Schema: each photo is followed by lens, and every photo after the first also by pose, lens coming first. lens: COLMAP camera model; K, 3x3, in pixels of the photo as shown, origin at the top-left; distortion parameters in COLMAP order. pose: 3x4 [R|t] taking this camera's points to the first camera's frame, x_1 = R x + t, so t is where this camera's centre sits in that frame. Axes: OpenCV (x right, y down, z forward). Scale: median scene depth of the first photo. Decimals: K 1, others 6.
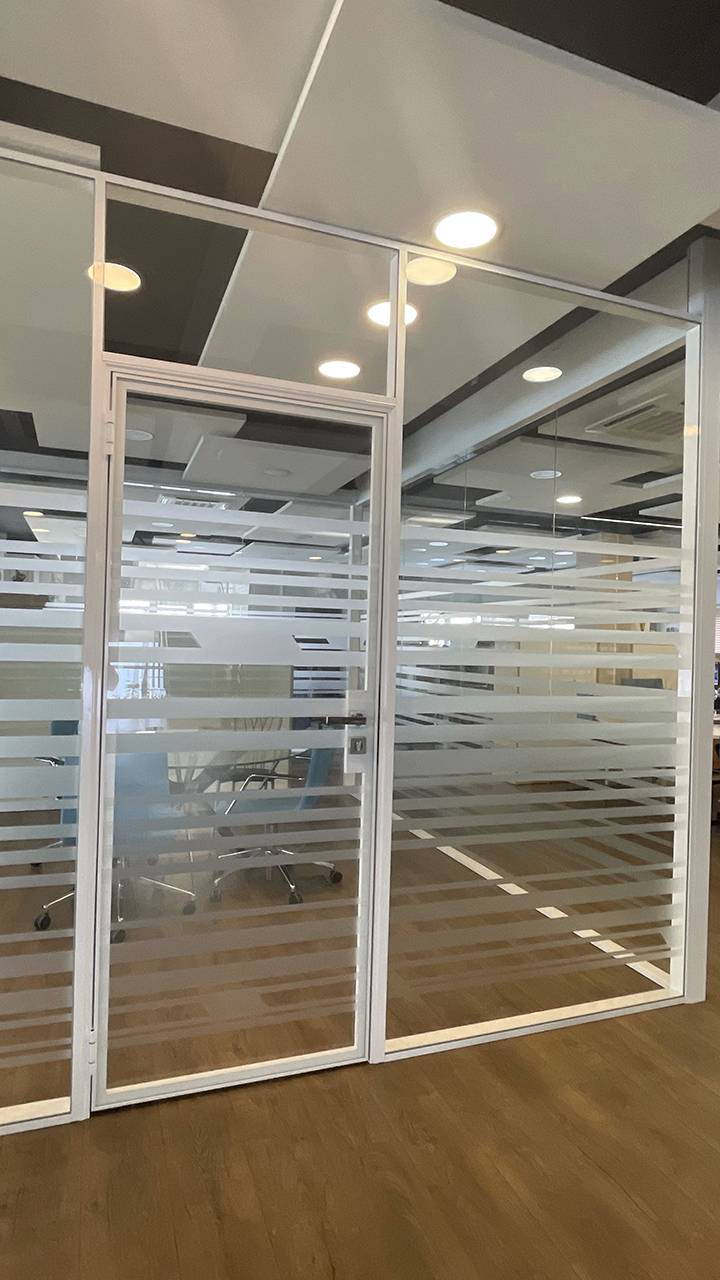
lens RADIAL K [[713.2, 0, 363.8], [0, 713.2, 645.1], [0, 0, 1]] dist [-0.001731, -0.001106]
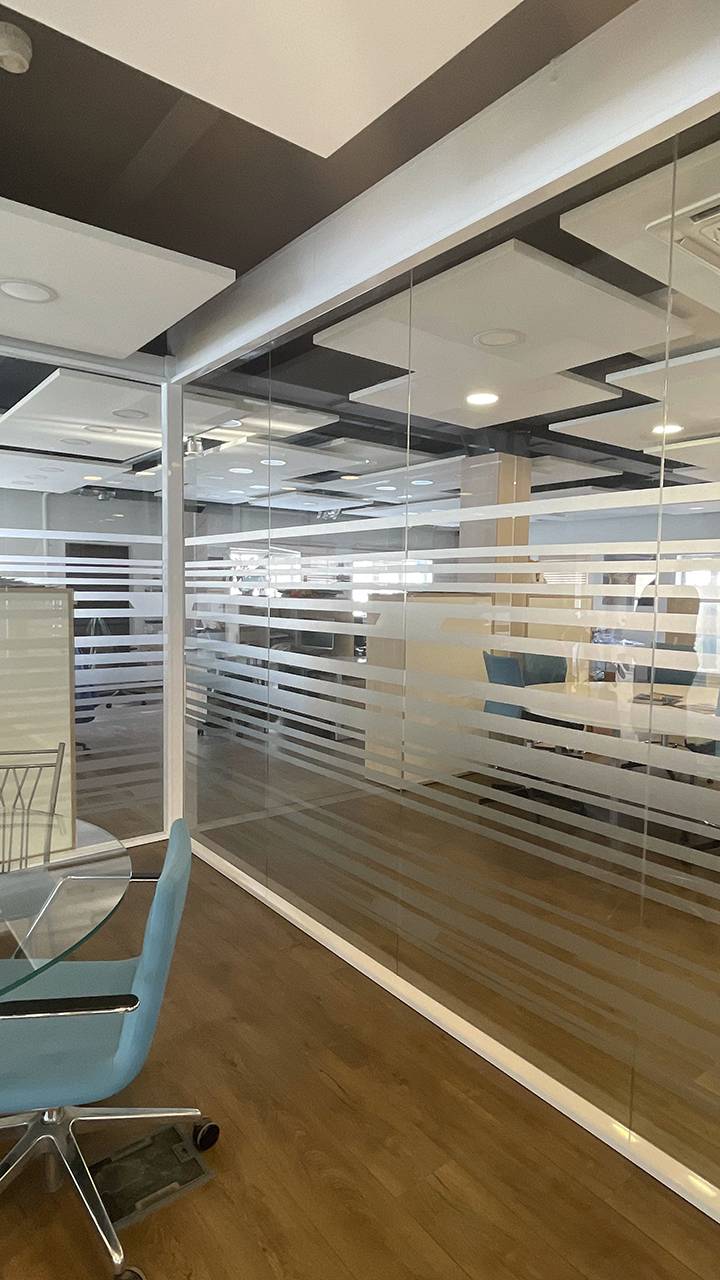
lens RADIAL K [[709.4, 0, 371.7], [0, 709.4, 643.9], [0, 0, 1]] dist [0.008410, -0.000355]
pose [[0.952052, -0.035068, 0.303919, -0.099988], [0.008557, 0.996073, 0.088126, -0.056369], [-0.305816, -0.081300, 0.948613, 0.818861]]
